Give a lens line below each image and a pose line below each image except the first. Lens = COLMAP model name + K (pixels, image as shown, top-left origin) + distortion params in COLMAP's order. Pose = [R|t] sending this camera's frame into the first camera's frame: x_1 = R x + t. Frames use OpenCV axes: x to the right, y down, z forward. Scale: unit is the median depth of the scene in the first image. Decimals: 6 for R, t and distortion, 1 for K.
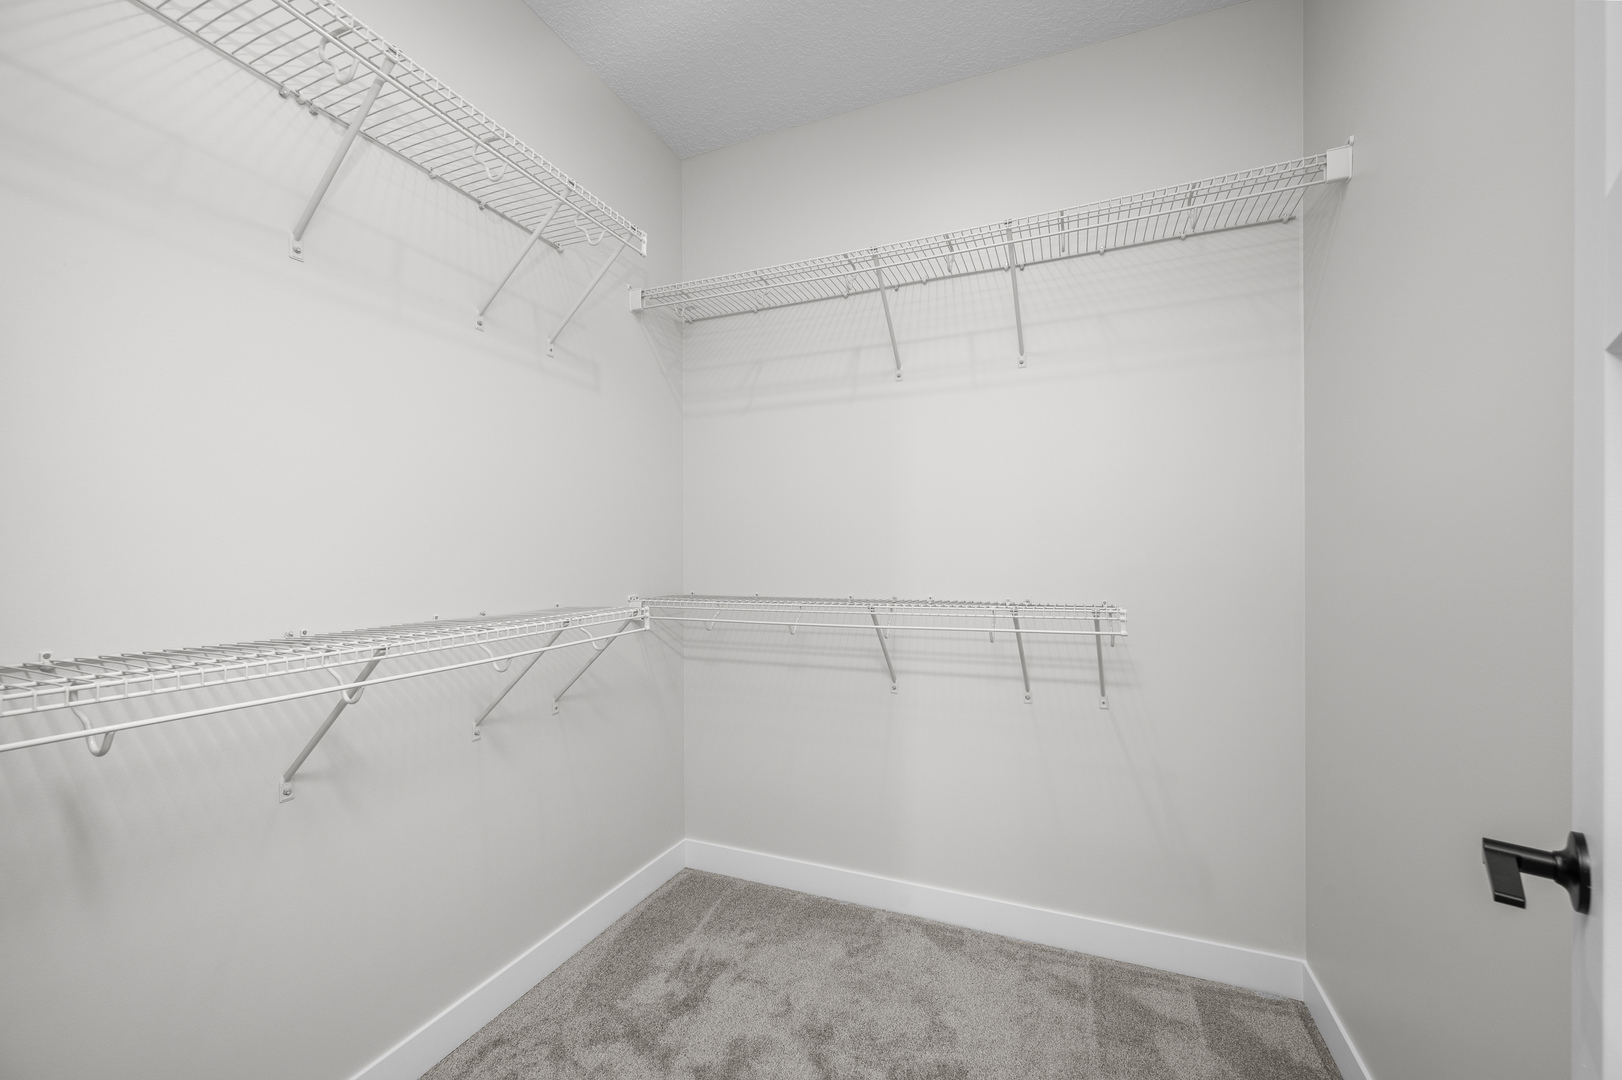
lens RADIAL K [[643.2, 0, 812.9], [0, 643.2, 547.5], [0, 0, 1]] dist [0.015161, 0.000139]
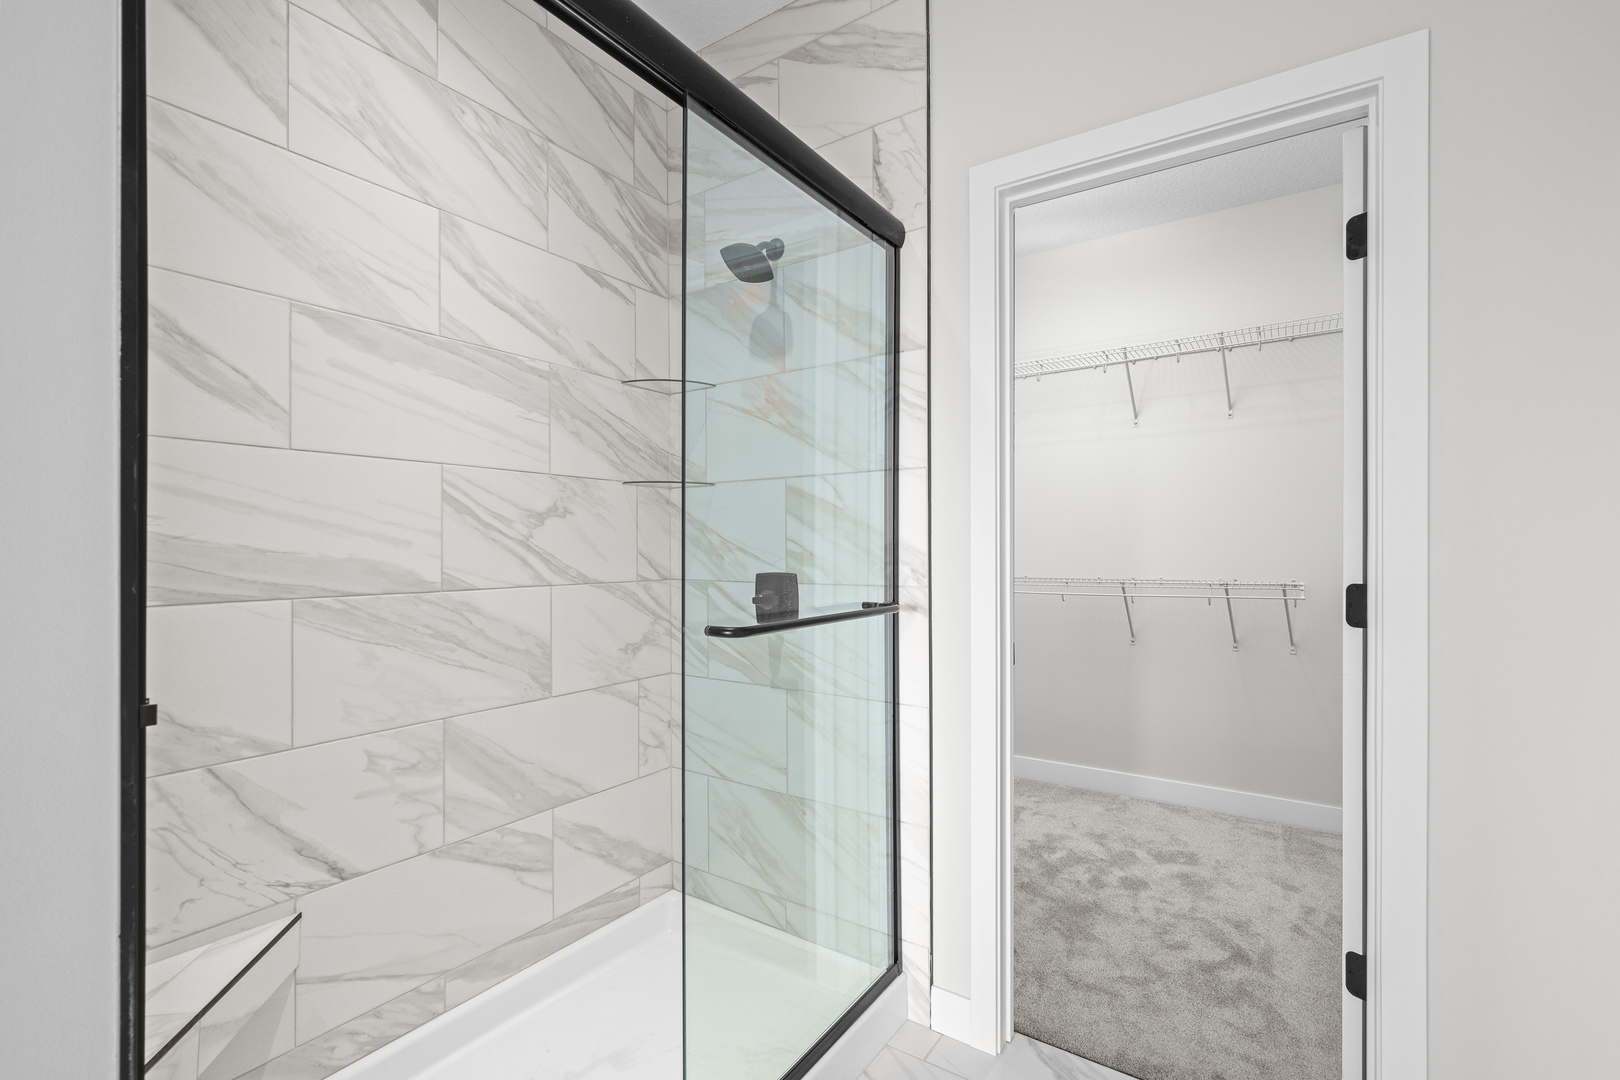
lens RADIAL K [[721.8, 0, 804.8], [0, 721.8, 540.3], [0, 0, 1]] dist [-0.001167, -0.000048]
pose [[0.978139, -0.003112, -0.207929, -0.298012], [0.002635, 0.999993, -0.002569, -0.003459], [0.207935, 0.001965, 0.978141, -0.848252]]
